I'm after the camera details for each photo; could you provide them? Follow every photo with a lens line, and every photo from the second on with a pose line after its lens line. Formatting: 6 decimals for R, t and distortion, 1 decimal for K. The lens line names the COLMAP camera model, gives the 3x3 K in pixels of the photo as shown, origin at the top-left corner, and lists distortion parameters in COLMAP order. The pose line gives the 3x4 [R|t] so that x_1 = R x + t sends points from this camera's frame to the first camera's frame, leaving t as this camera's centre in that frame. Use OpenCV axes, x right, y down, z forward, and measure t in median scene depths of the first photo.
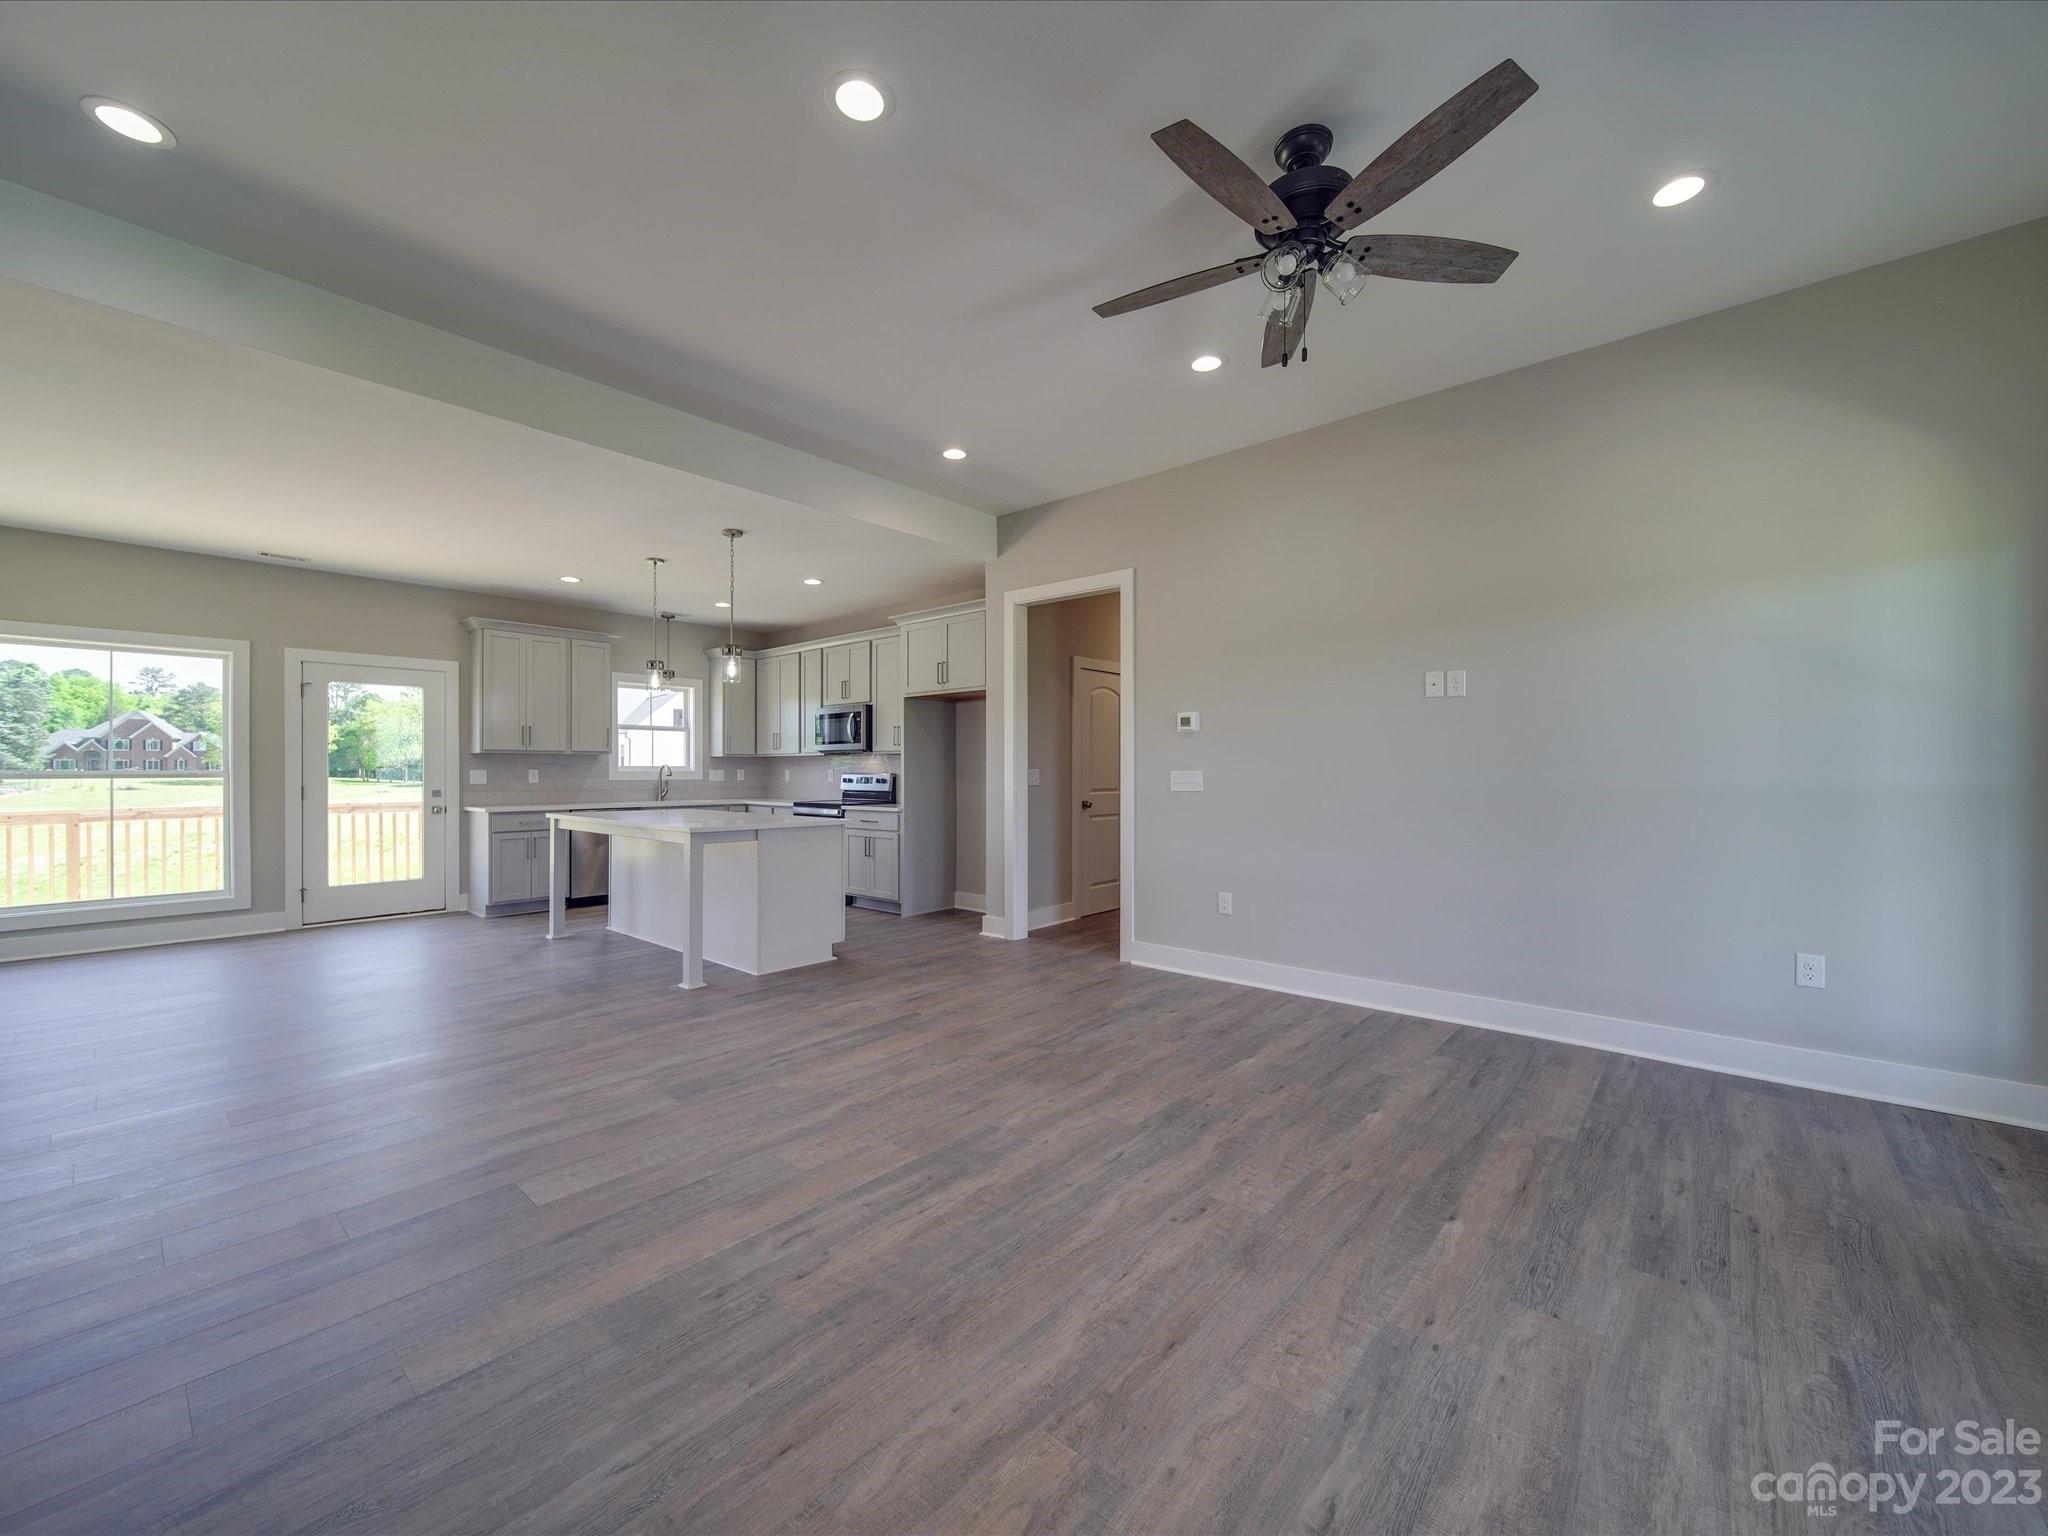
lens RADIAL K [[806.3, 0, 1028.9], [0, 806.3, 768.4], [0, 0, 1]] dist [0.000914, -0.002039]
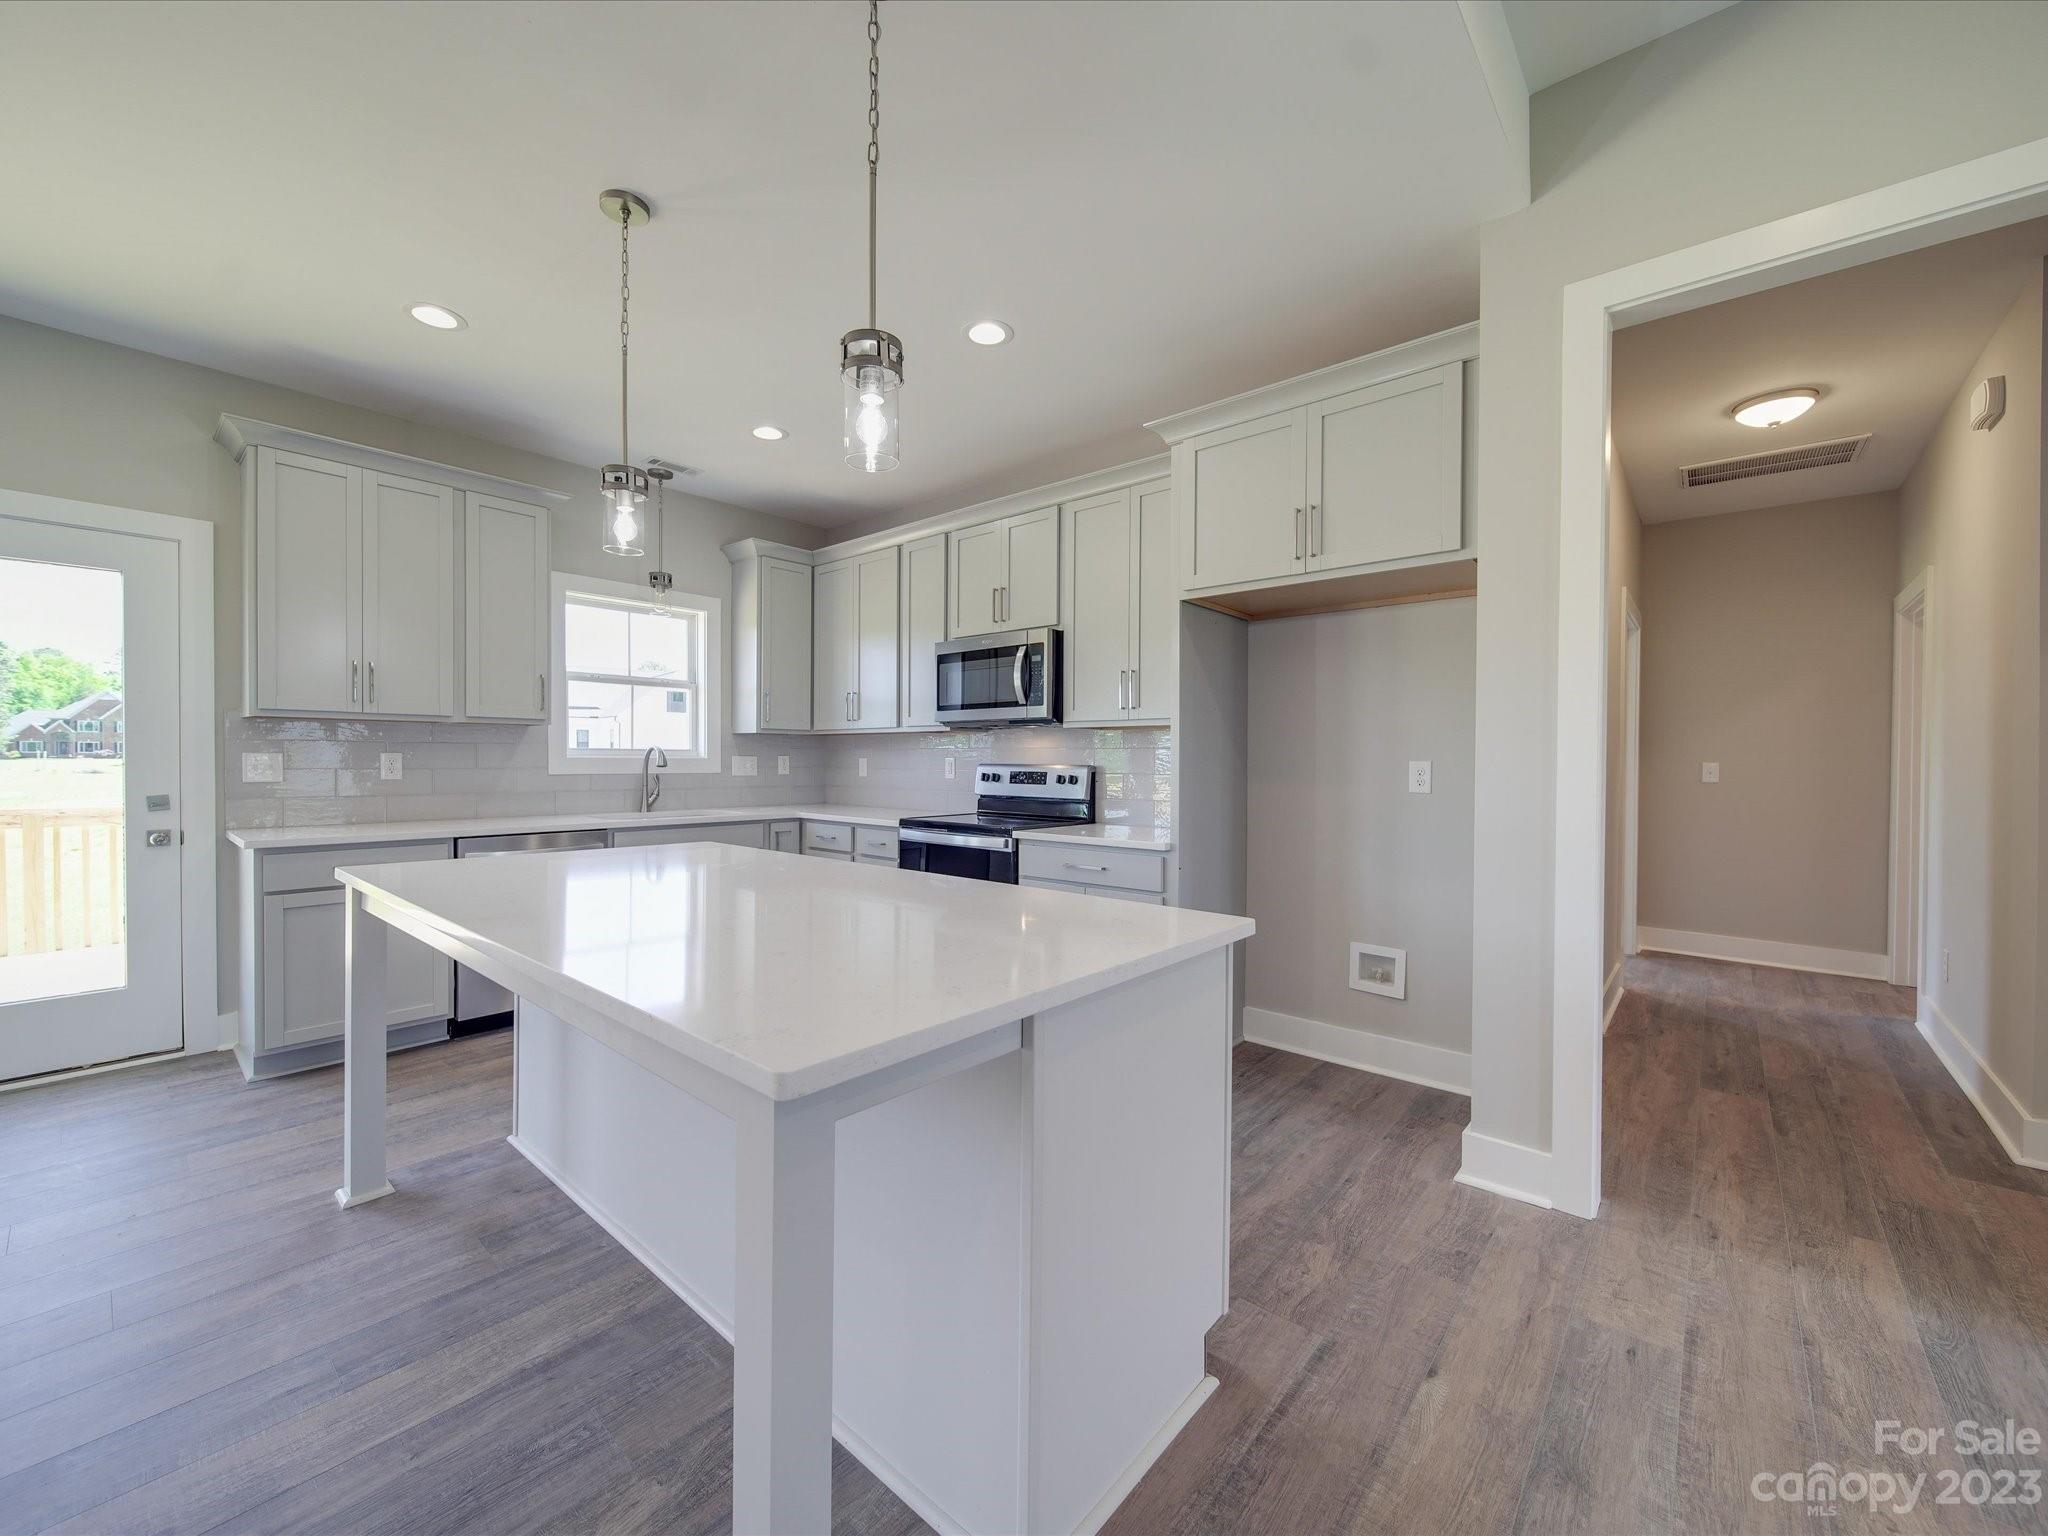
lens RADIAL K [[806.3, 0, 1029.1], [0, 806.3, 767.7], [0, 0, 1]] dist [0.000914, -0.002039]
pose [[0.999947, 0.006765, 0.007820, -0.256609], [-0.006866, 0.999893, 0.012954, 0.001408], [-0.007731, -0.013007, 0.999886, 0.575305]]
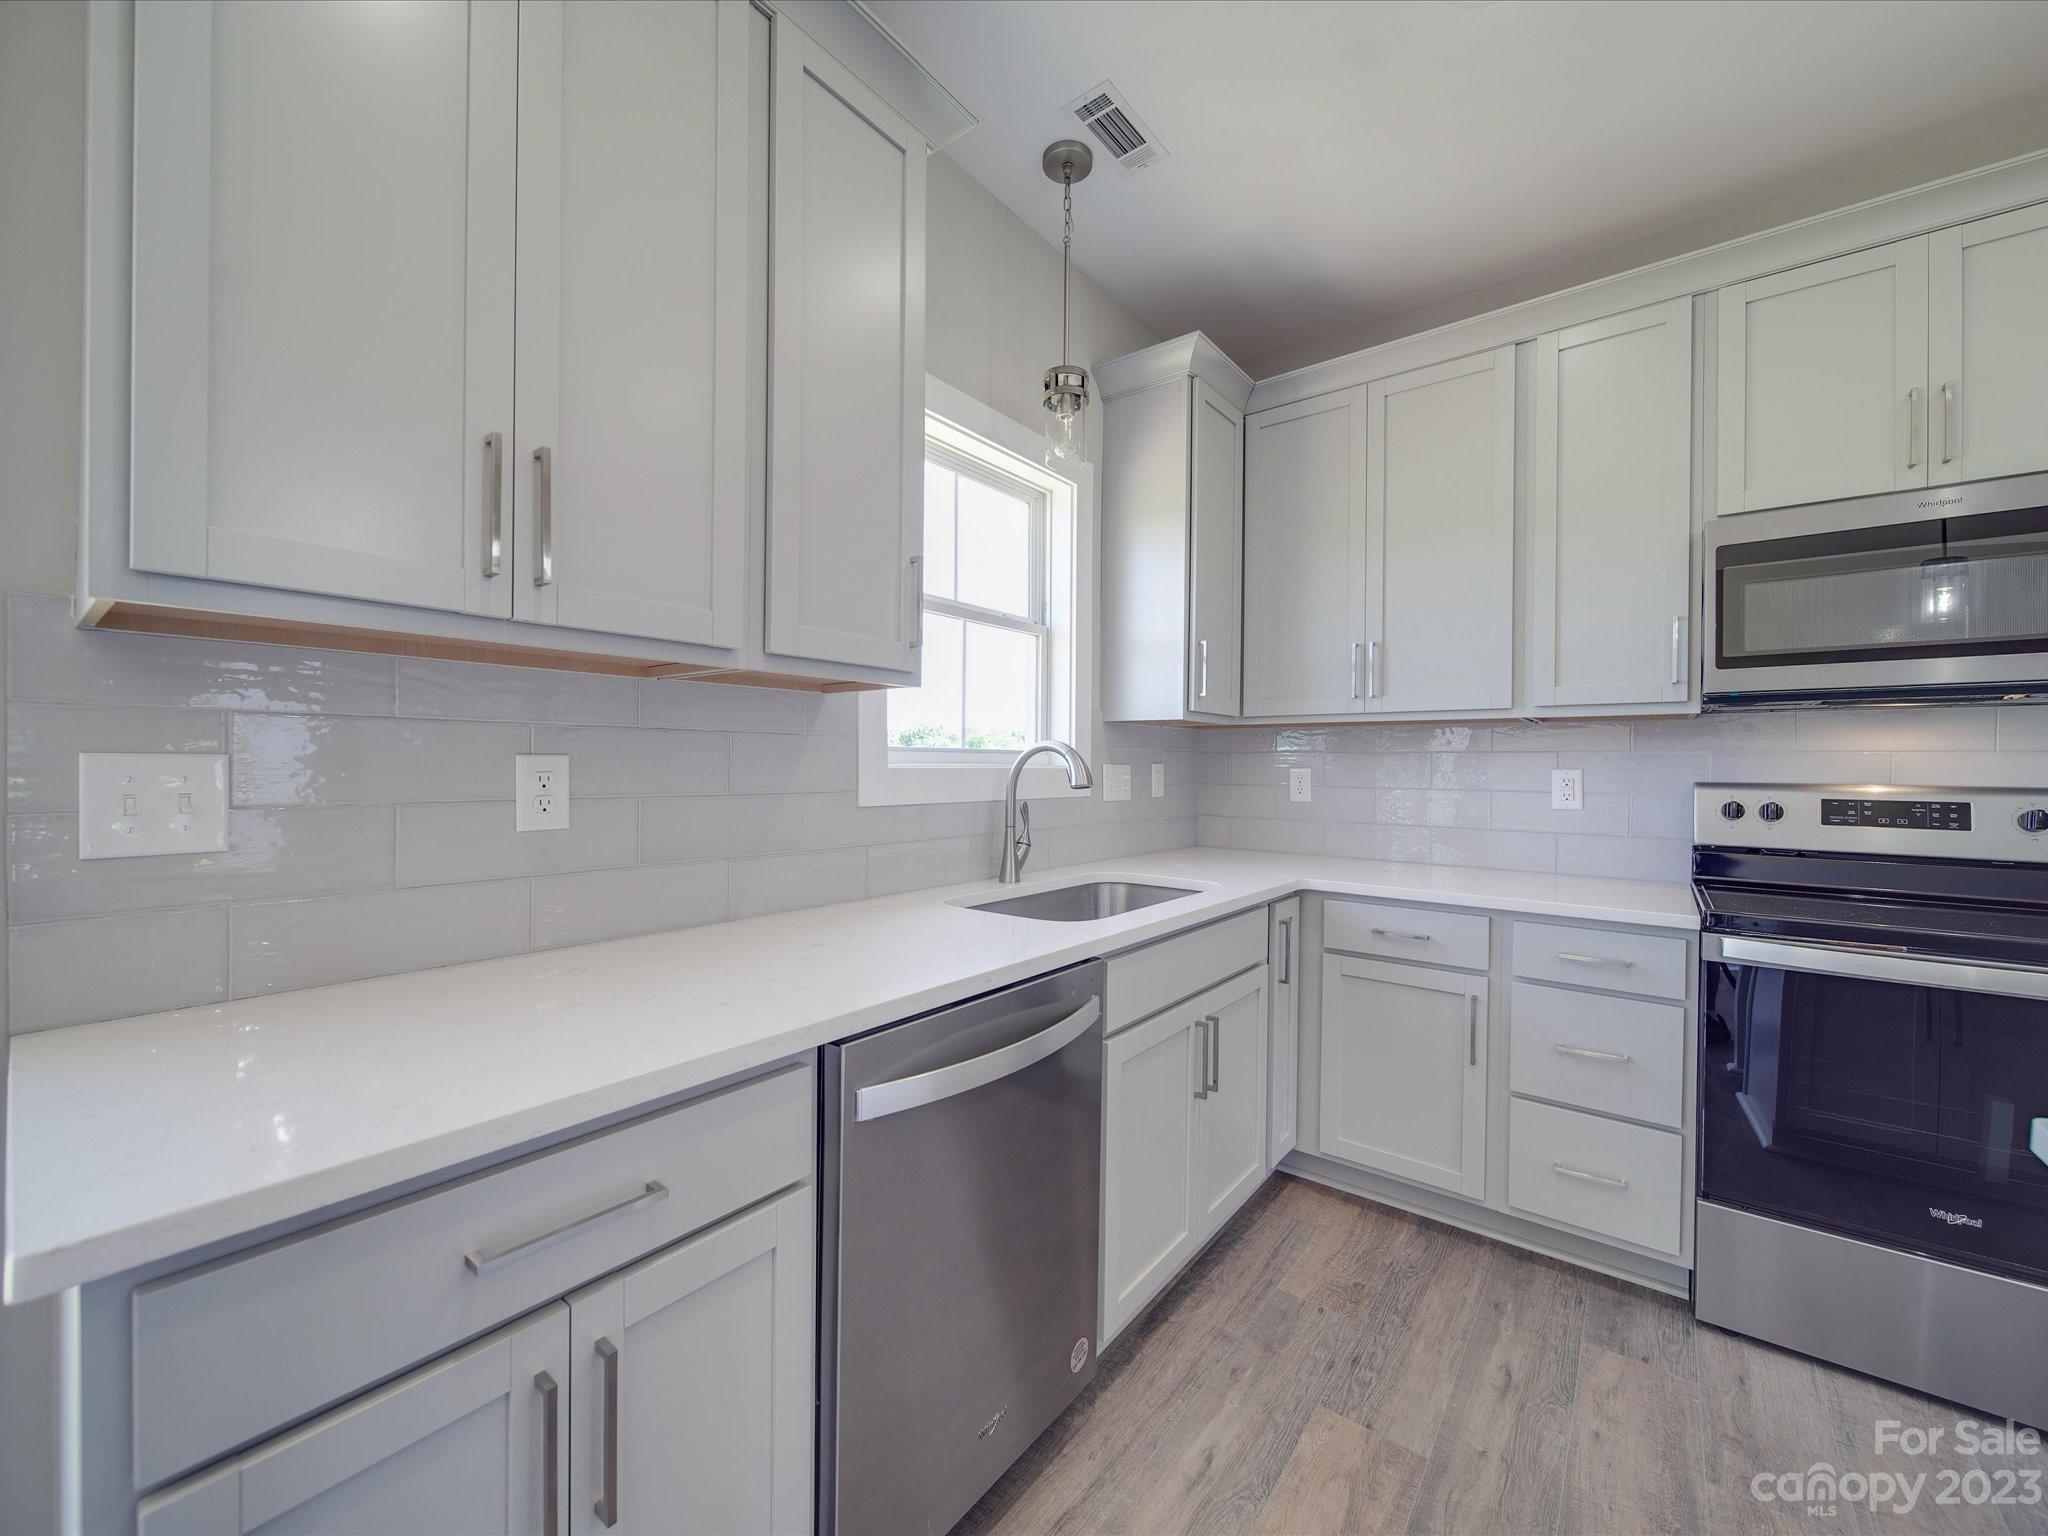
lens RADIAL K [[806.3, 0, 1029.9], [0, 806.3, 767.2], [0, 0, 1]] dist [0.000914, -0.002039]
pose [[0.998479, 0.009769, 0.054260, -0.600596], [-0.010060, 0.999936, 0.005104, 0.002085], [-0.054206, -0.005642, 0.998514, 0.949039]]
